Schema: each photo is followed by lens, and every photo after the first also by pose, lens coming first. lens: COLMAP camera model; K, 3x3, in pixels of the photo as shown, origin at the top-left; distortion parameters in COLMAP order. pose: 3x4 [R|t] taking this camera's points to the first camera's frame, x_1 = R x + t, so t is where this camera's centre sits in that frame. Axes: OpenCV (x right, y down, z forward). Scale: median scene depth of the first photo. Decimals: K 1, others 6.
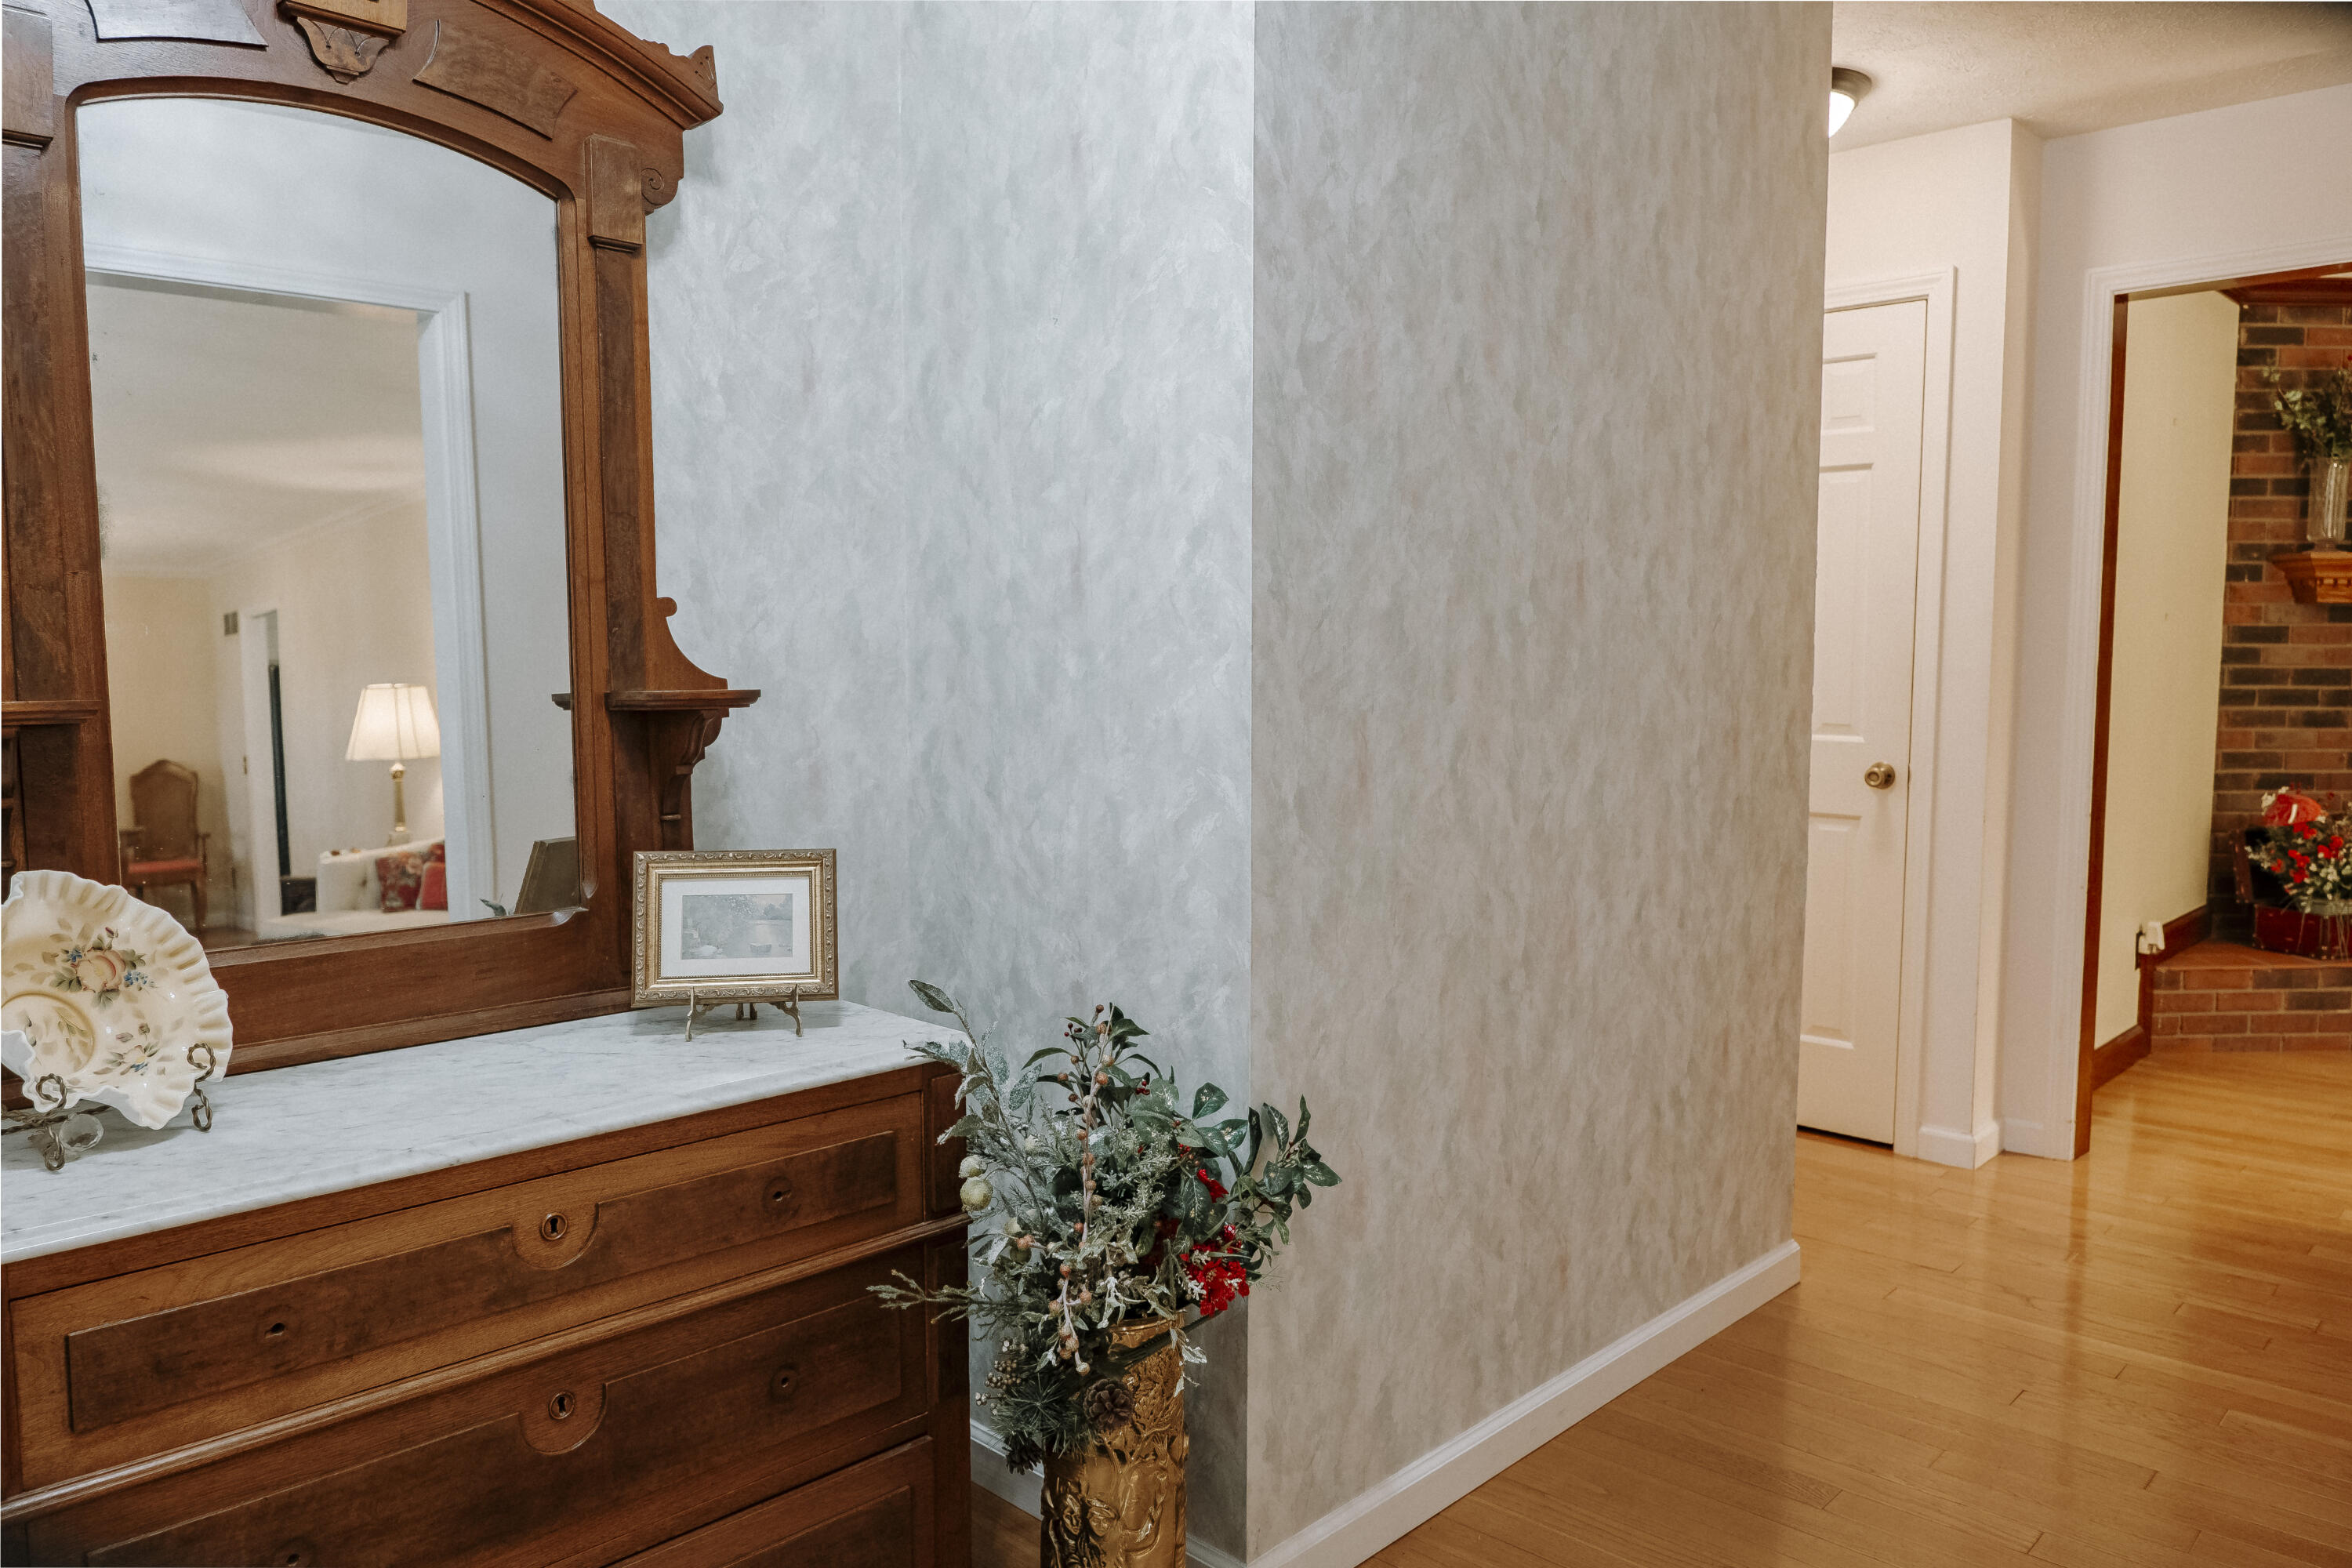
lens RADIAL K [[1649.5, 0, 1176.5], [0, 1649.5, 778.0], [0, 0, 1]] dist [-0.017725, -0.001517]
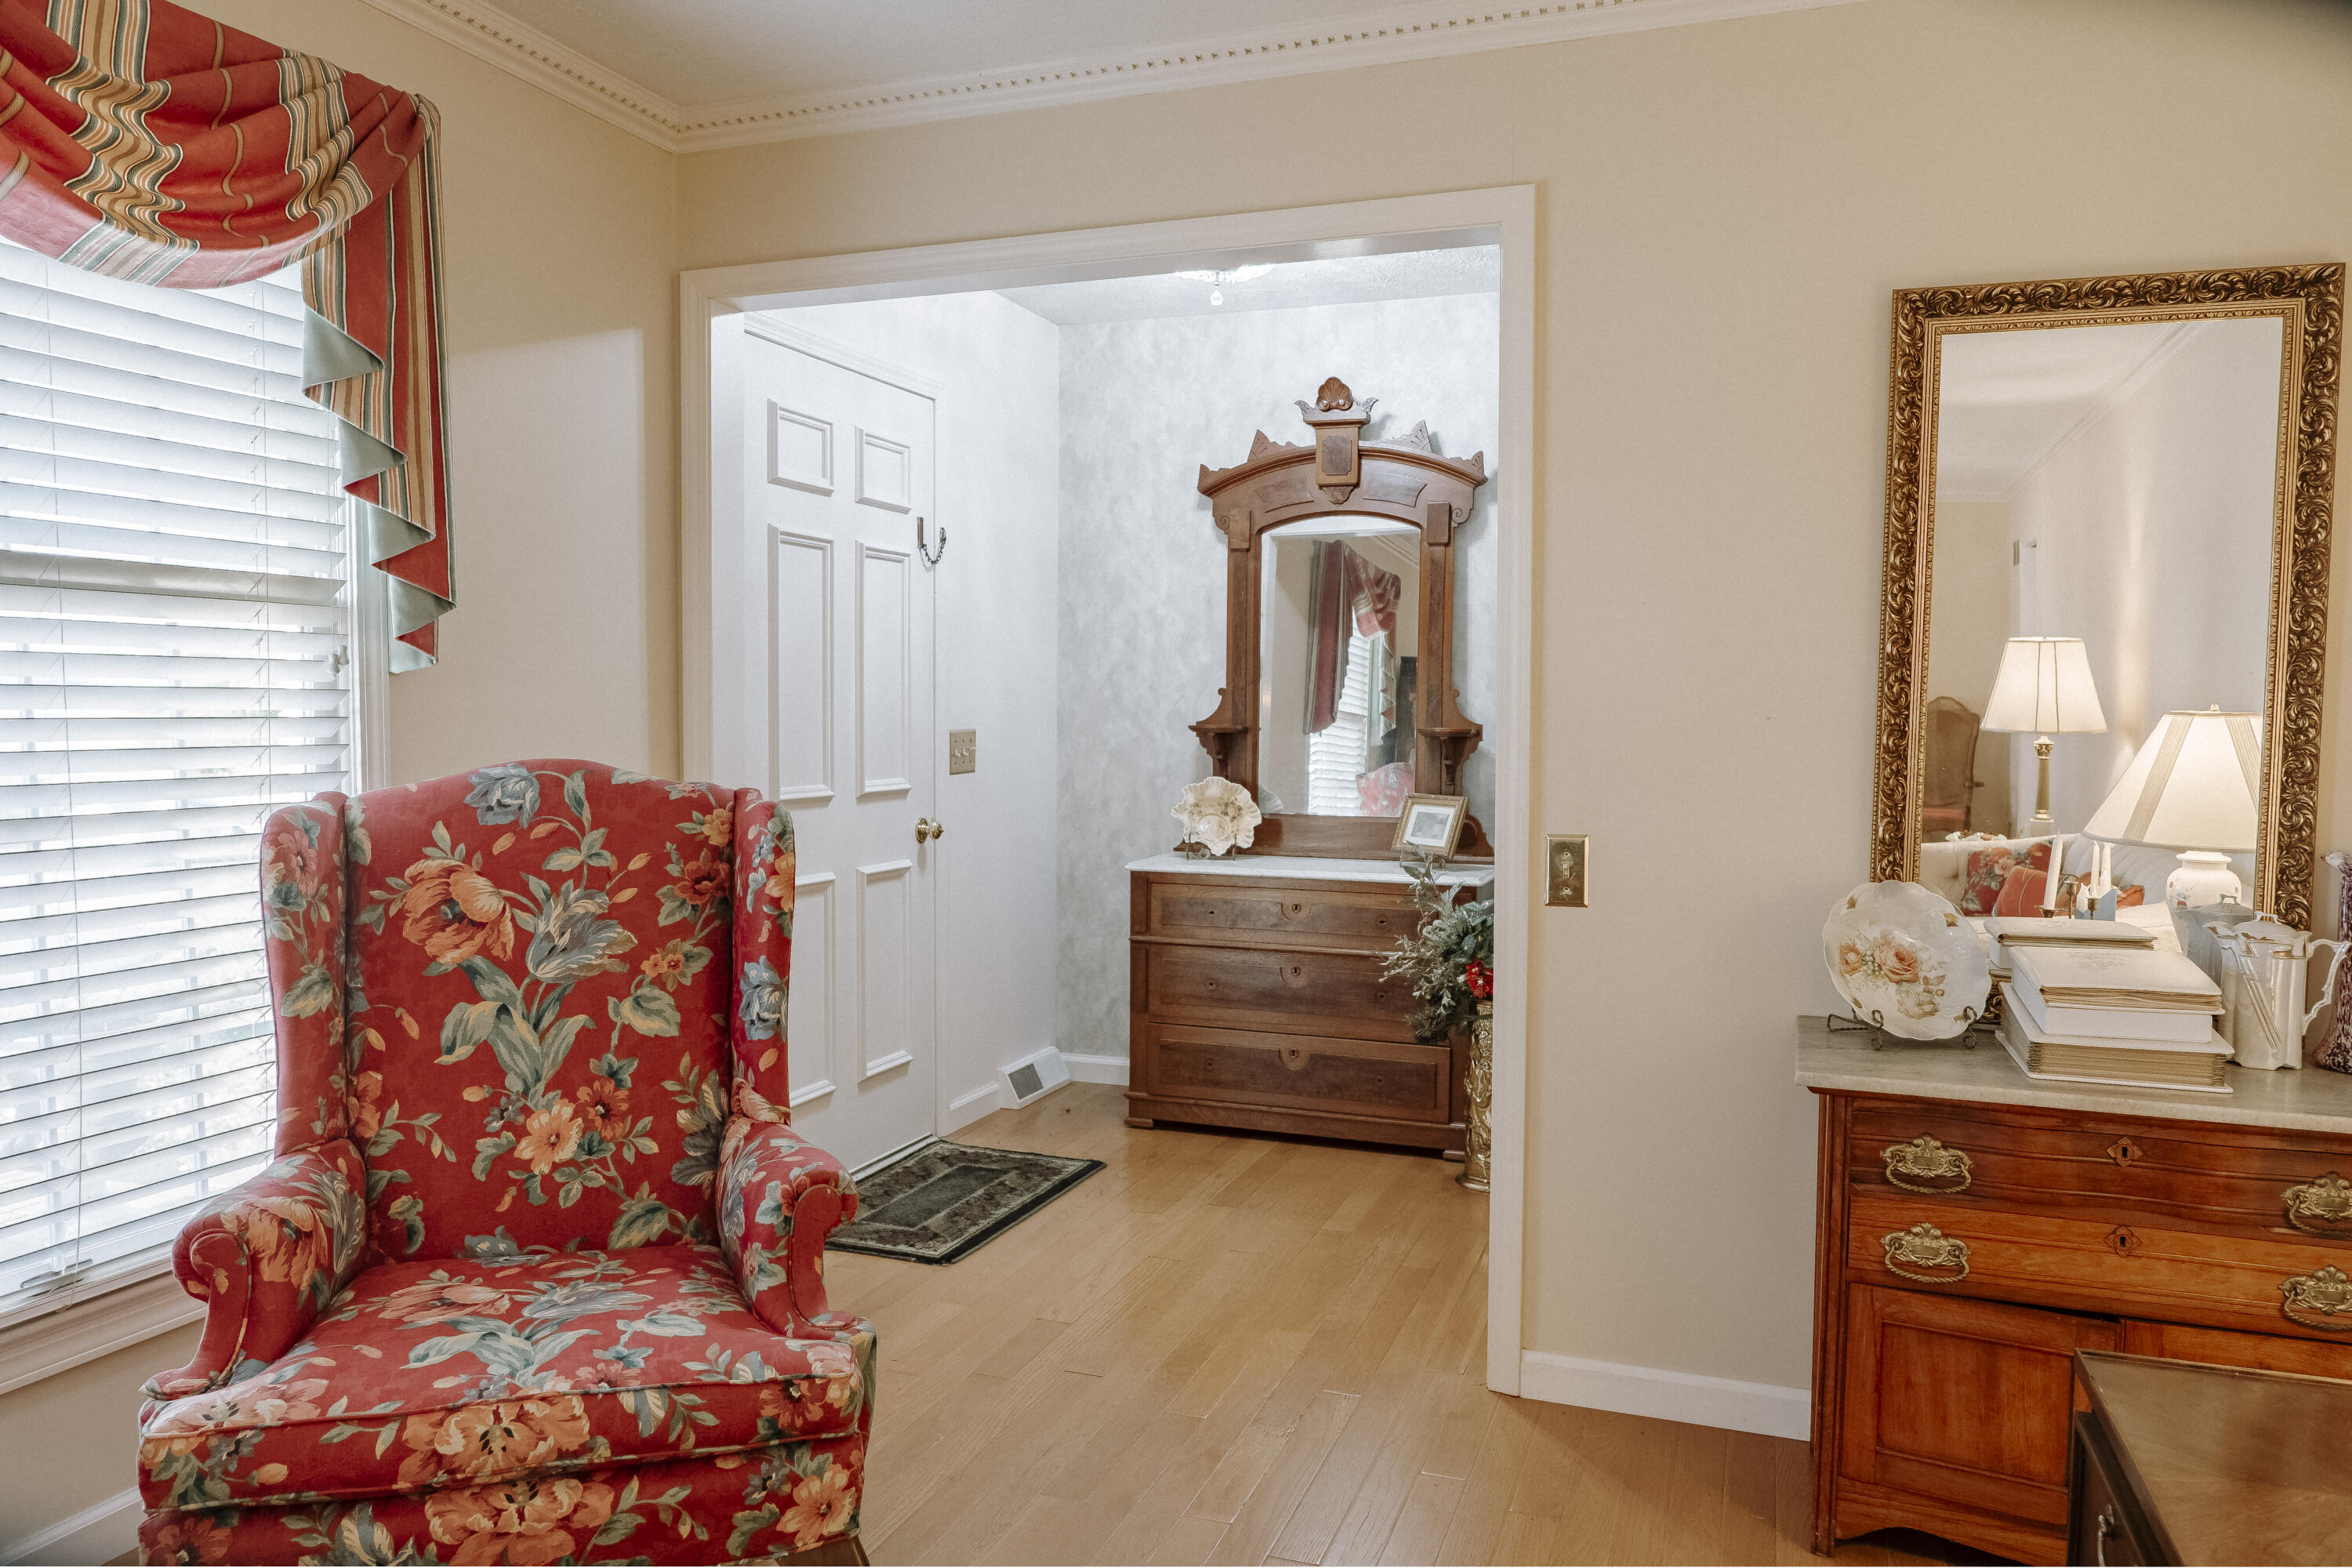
lens RADIAL K [[1649.5, 0, 1156.8], [0, 1649.5, 777.9], [0, 0, 1]] dist [-0.017725, -0.001517]
pose [[0.391869, 0.040735, -0.919119, 1.719852], [-0.078004, 0.996893, 0.010925, 0.024063], [0.916708, 0.067413, 0.393829, -0.308459]]
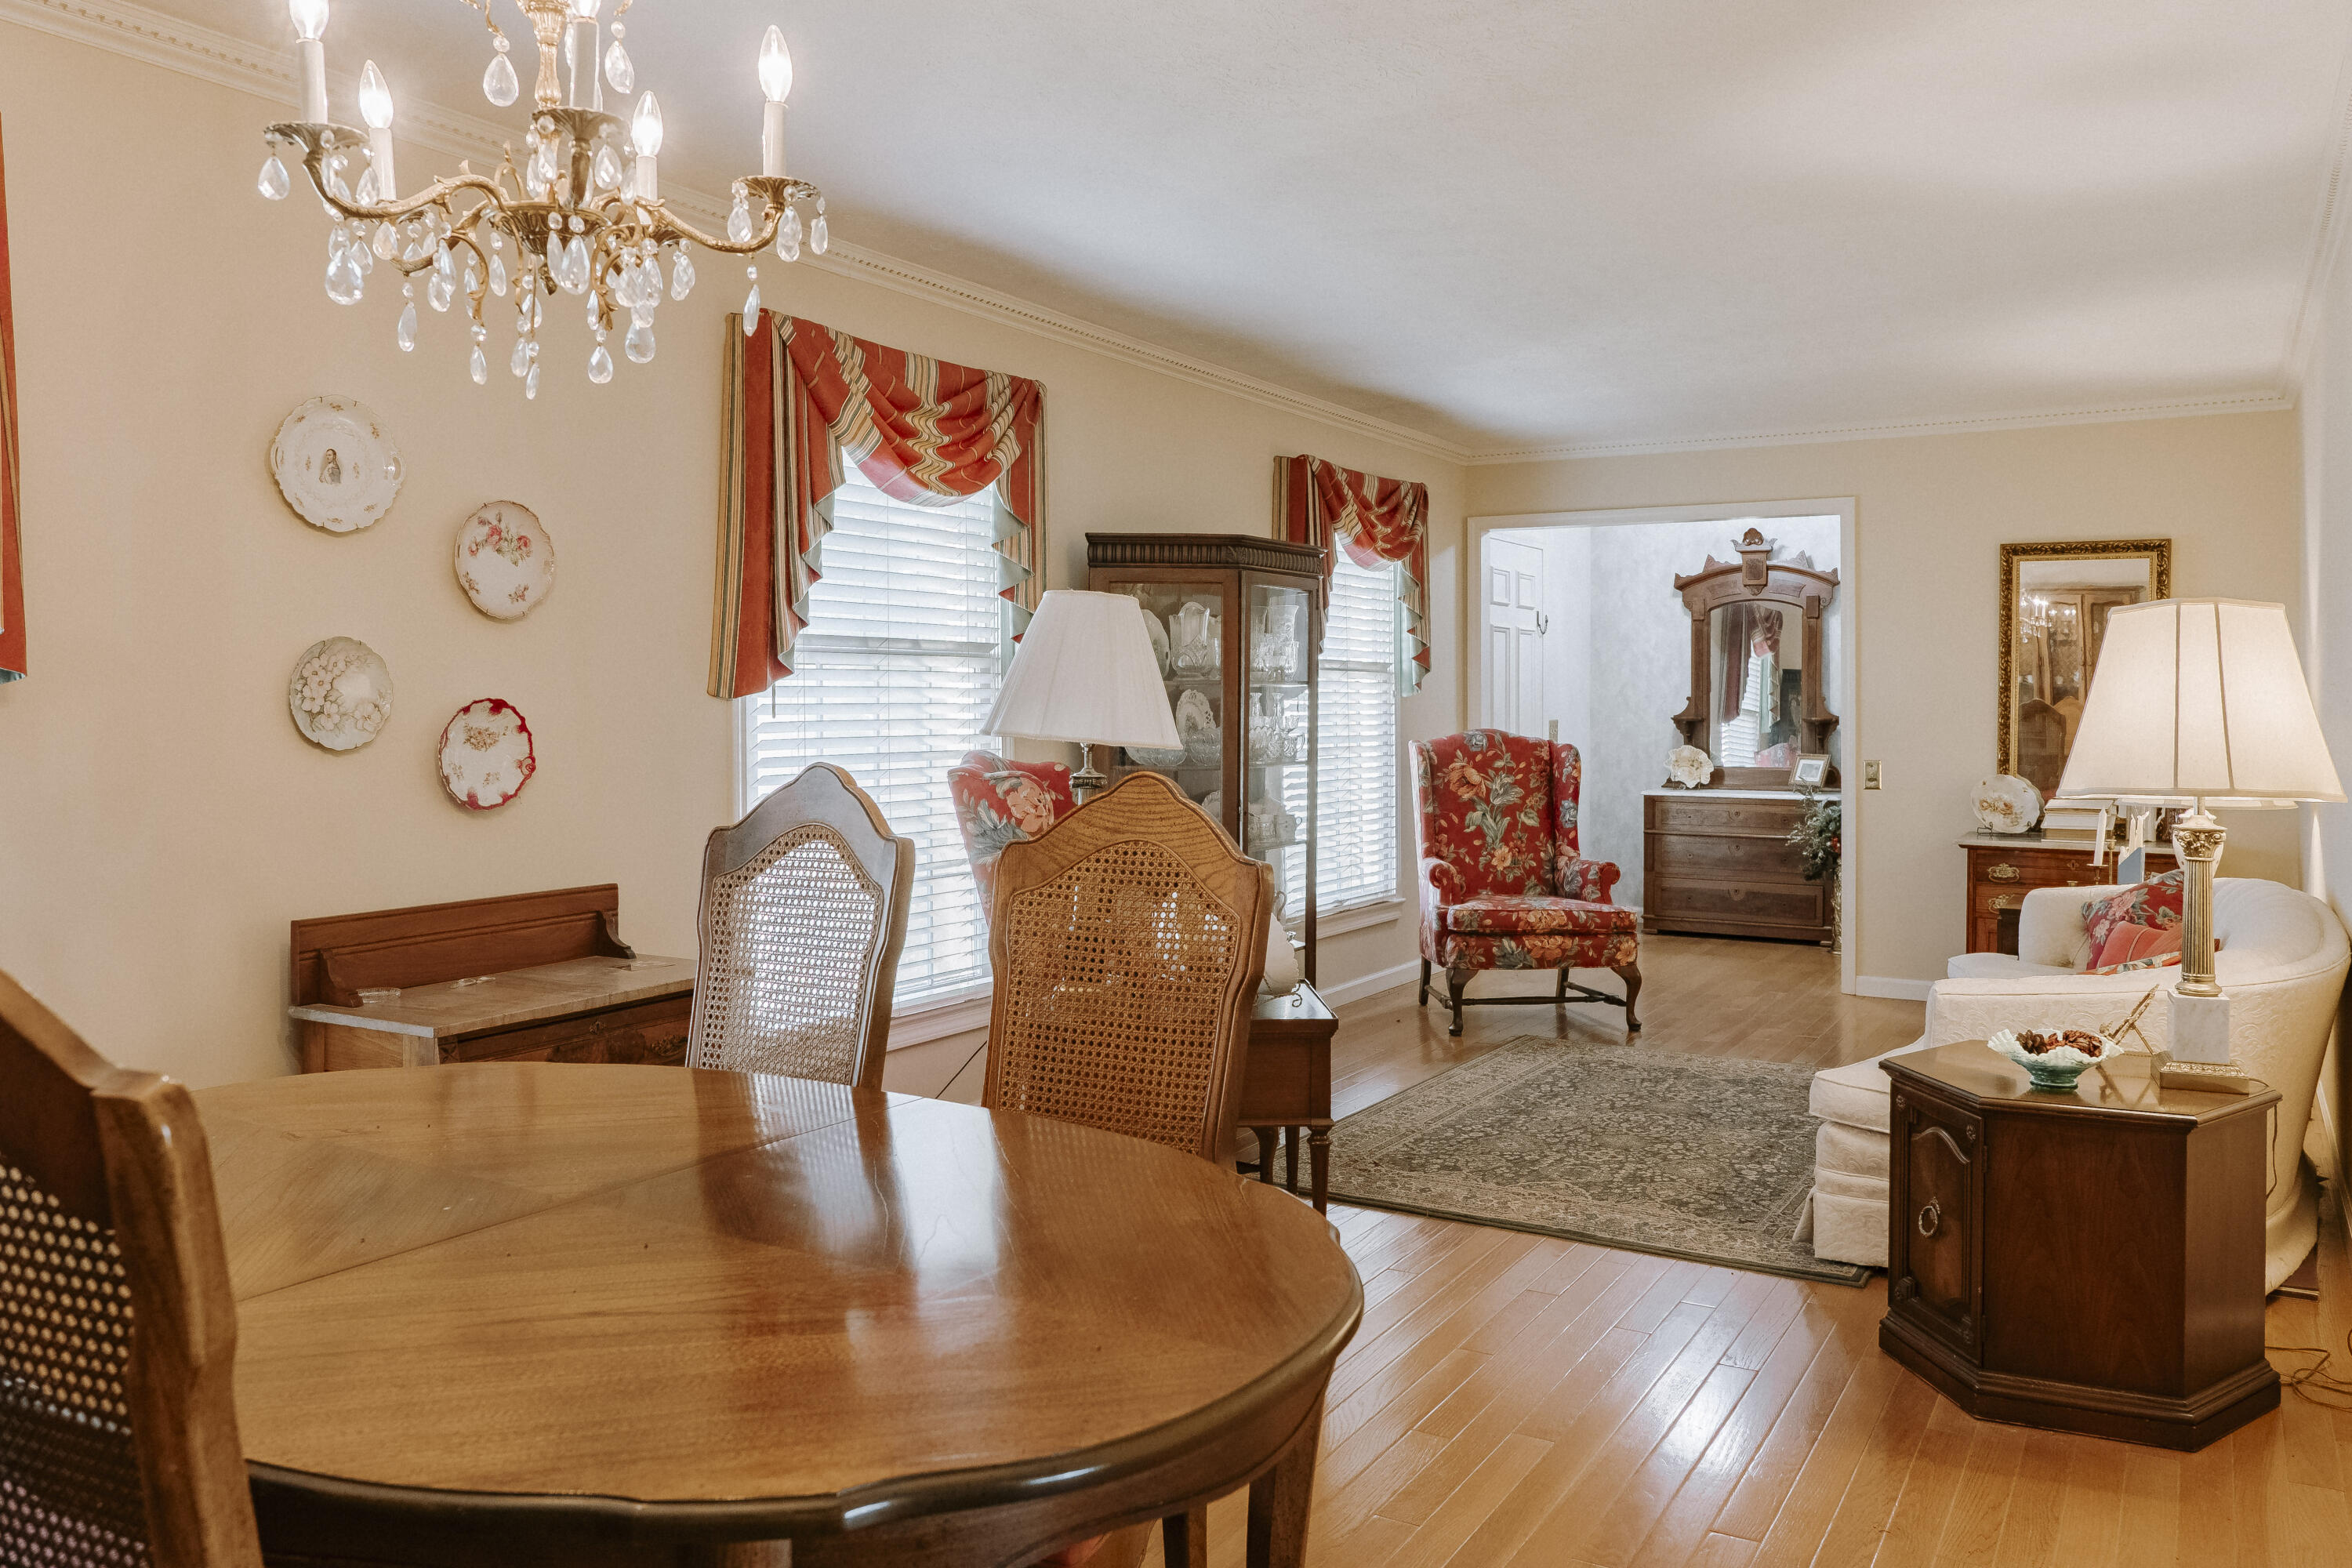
lens RADIAL K [[1649.5, 0, 1243.6], [0, 1649.5, 702.3], [0, 0, 1]] dist [-0.017725, -0.001517]
pose [[0.241275, -0.000687, -0.970456, 3.552997], [-0.076795, 0.996850, -0.019798, 0.107906], [0.967413, 0.079303, 0.240462, -1.515049]]
